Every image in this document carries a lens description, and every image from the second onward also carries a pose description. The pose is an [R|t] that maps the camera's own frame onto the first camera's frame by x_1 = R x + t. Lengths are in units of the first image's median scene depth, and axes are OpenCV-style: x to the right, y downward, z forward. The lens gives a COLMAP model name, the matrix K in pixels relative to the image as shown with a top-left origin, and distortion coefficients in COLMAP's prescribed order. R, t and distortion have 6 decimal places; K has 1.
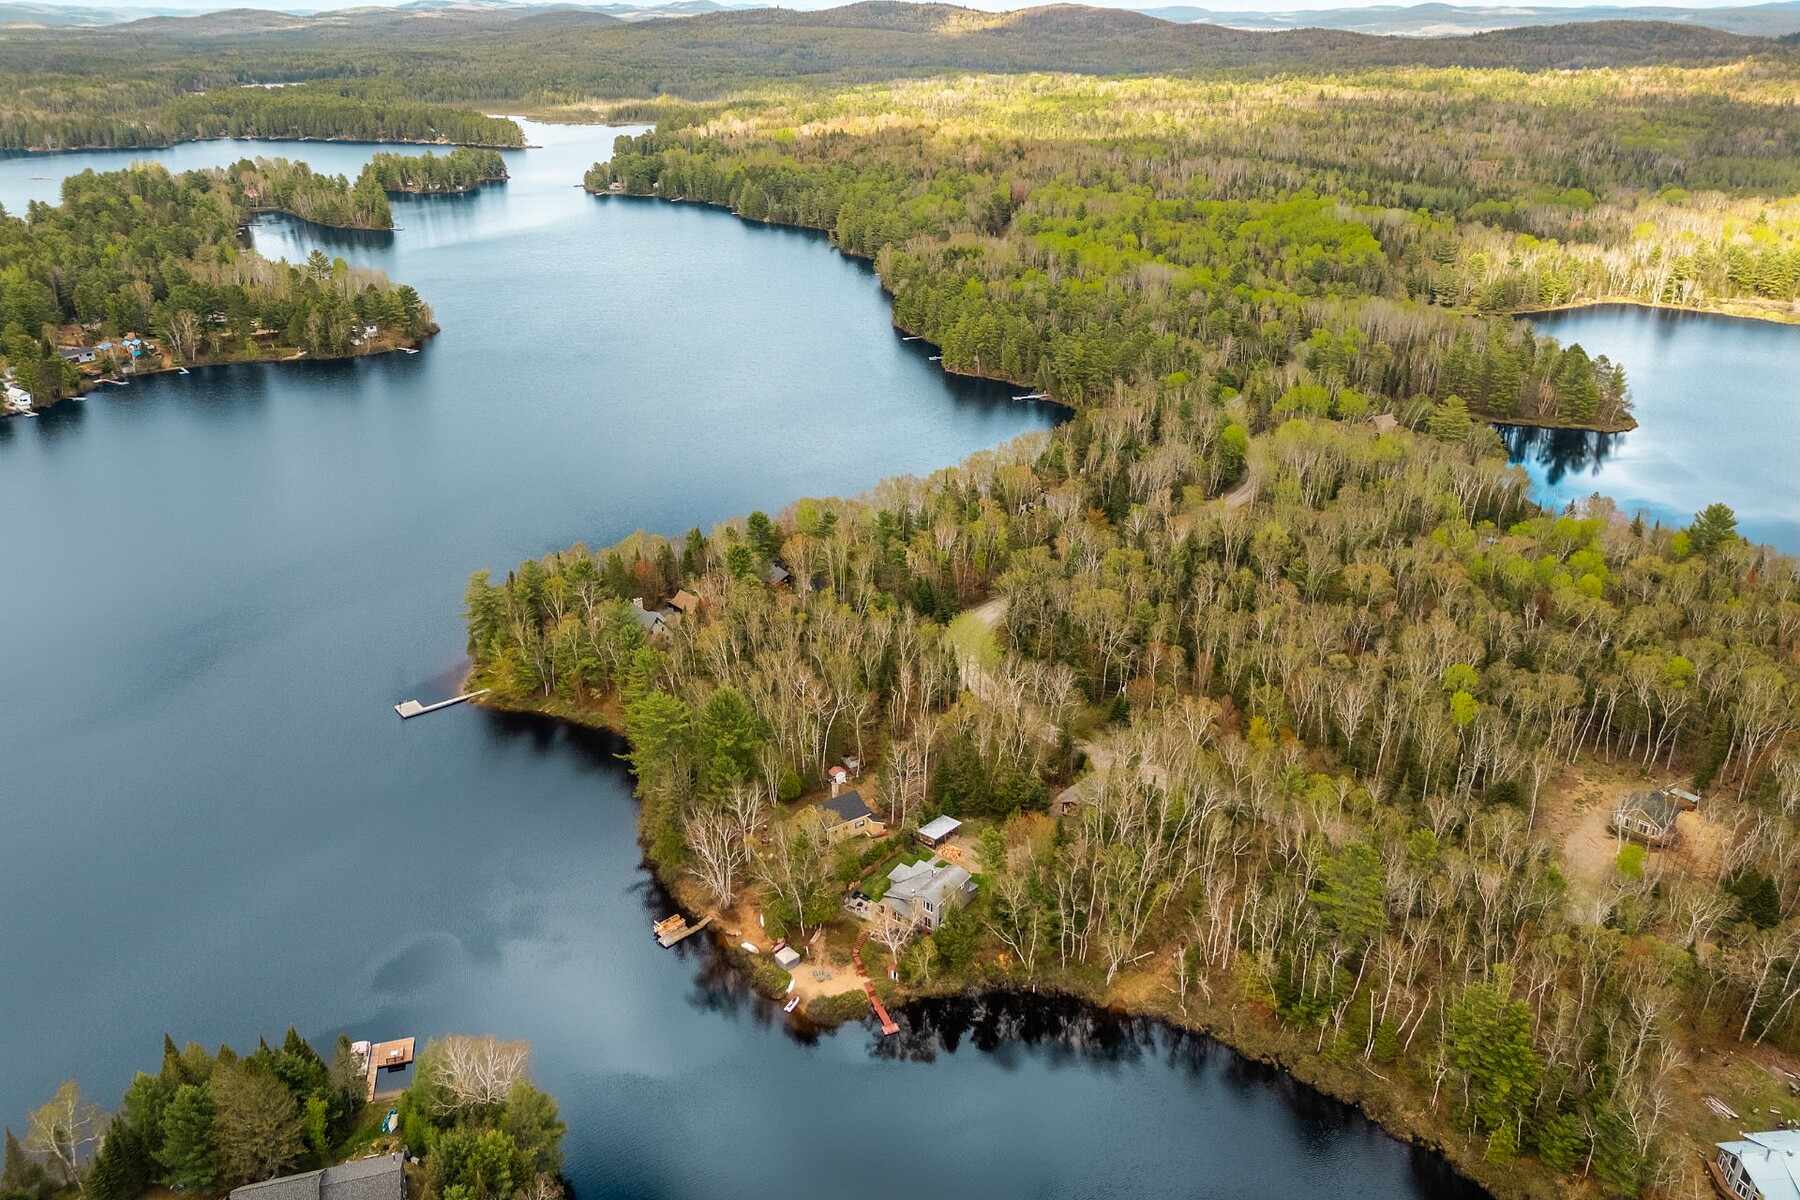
lens RADIAL K [[1320.9, 0, 906.1], [0, 1320.9, 566.8], [0, 0, 1]] dist [0.071022, -0.089173]
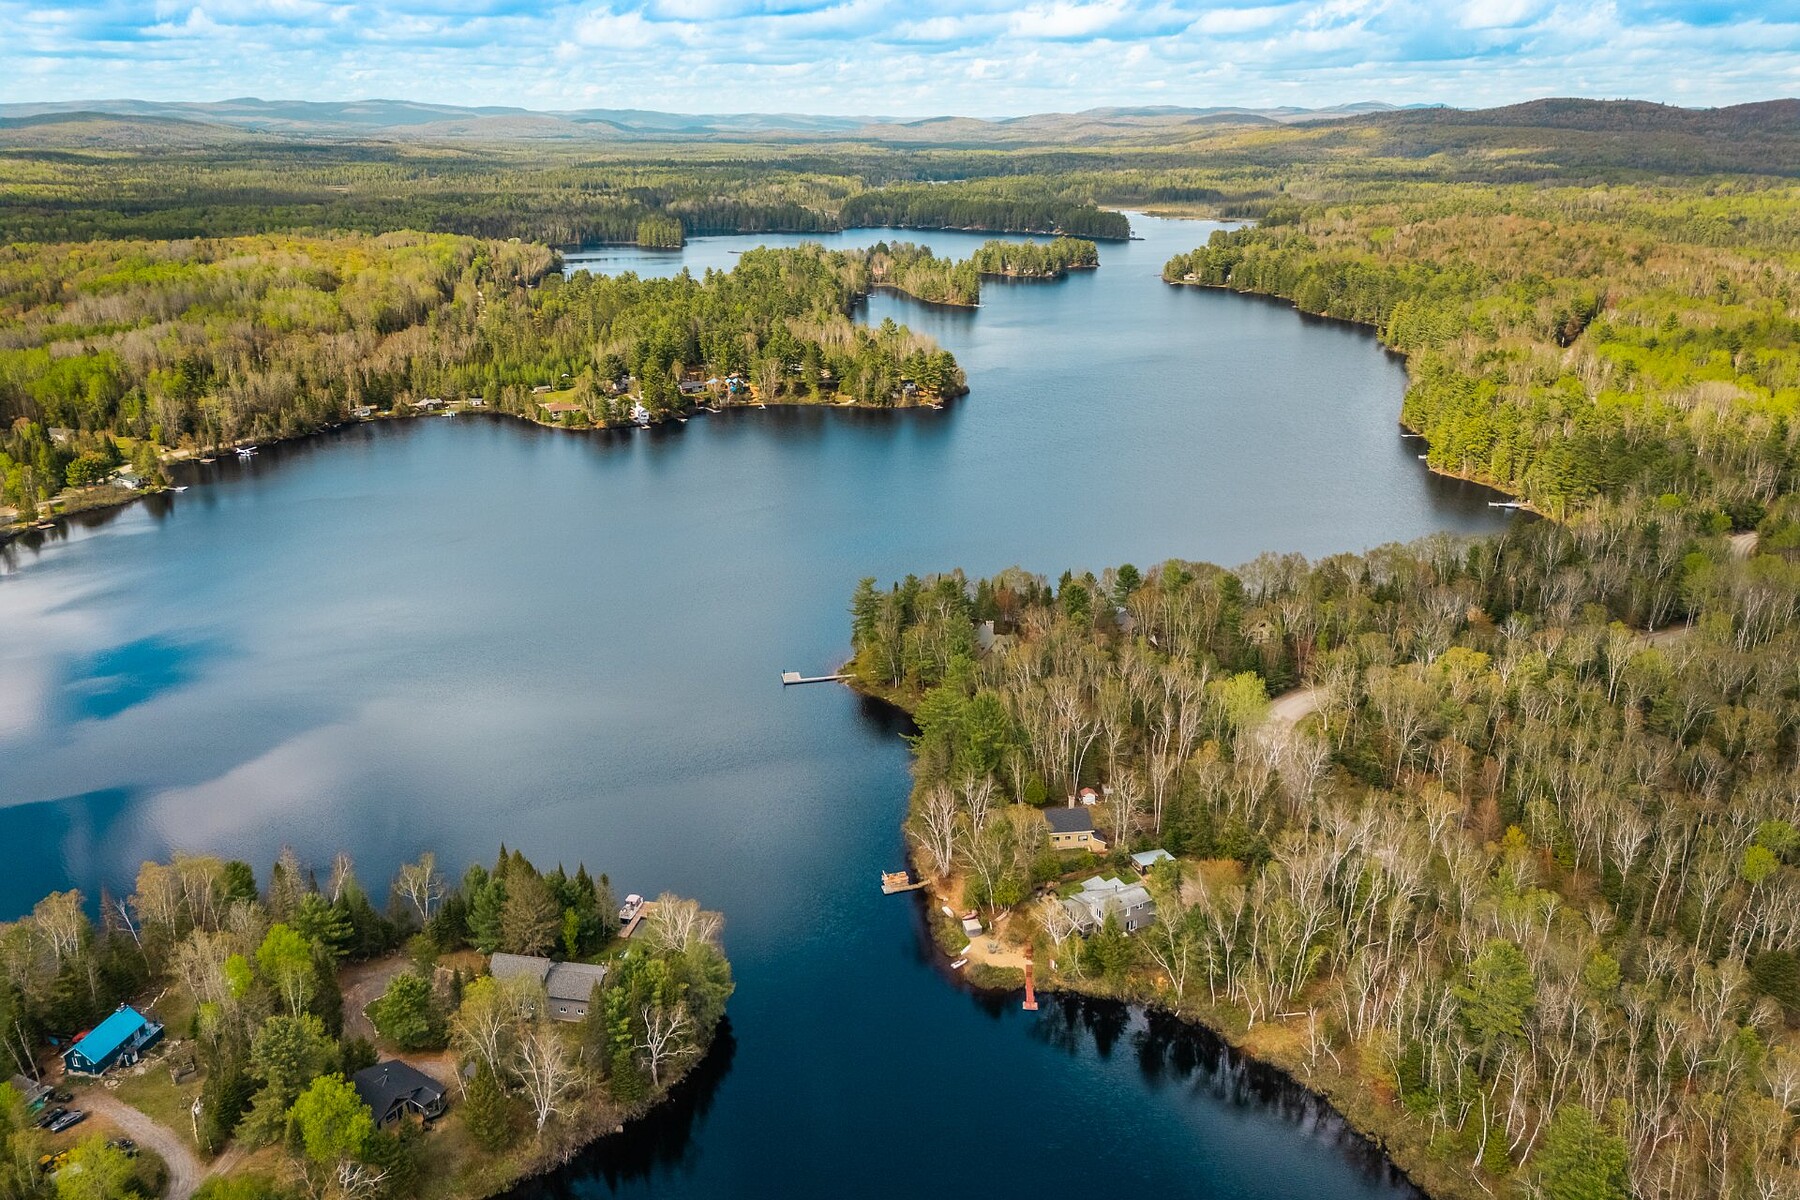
lens RADIAL K [[1320.9, 0, 906.1], [0, 1320.9, 566.8], [0, 0, 1]] dist [0.071022, -0.089173]
pose [[0.895667, 0.136747, -0.423180, 0.218379], [-0.164734, 0.985879, -0.030084, 0.025873], [0.413090, 0.096658, 0.905546, -0.056685]]
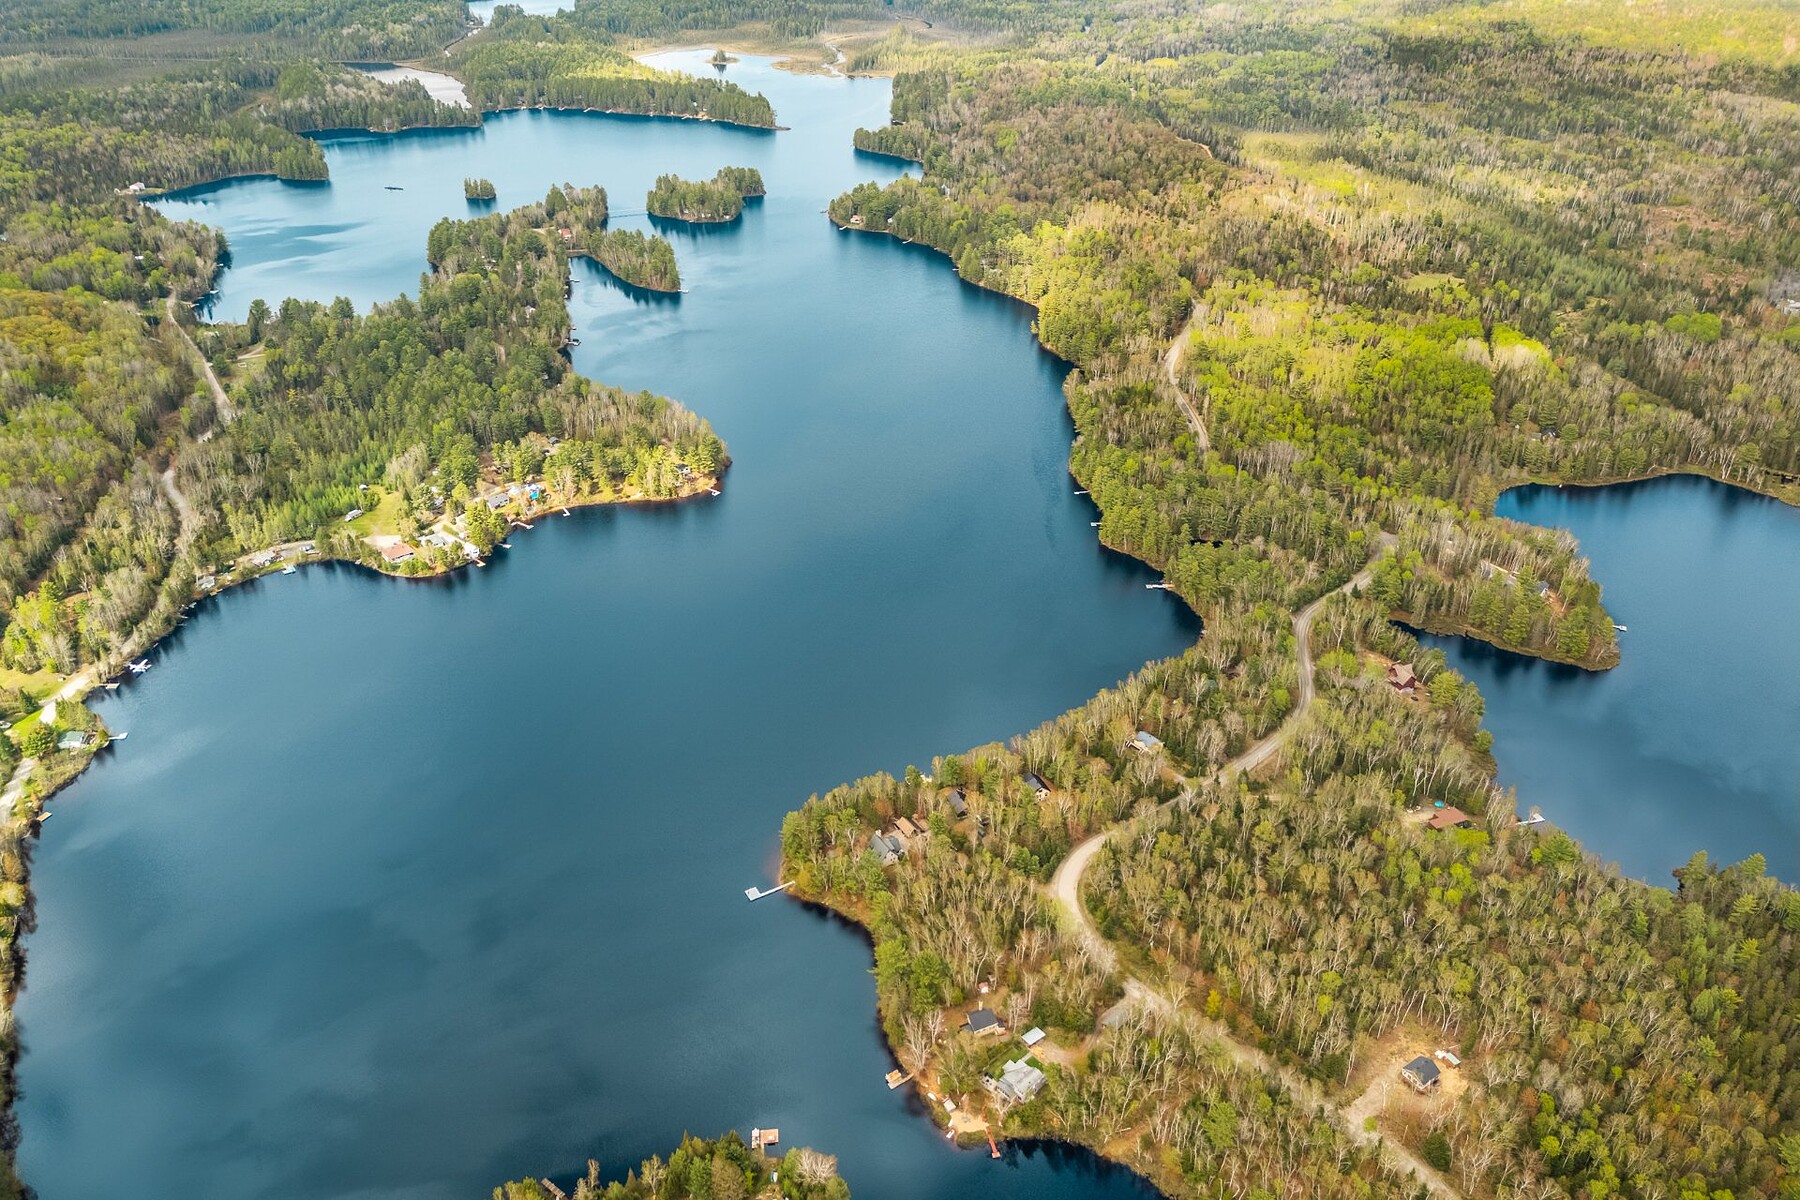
lens RADIAL K [[1320.9, 0, 906.1], [0, 1320.9, 566.8], [0, 0, 1]] dist [0.071022, -0.089173]
pose [[0.986848, 0.074890, -0.143254, 0.056269], [-0.055078, 0.988957, 0.137588, -0.596101], [0.151976, -0.127889, 0.980075, -0.678755]]
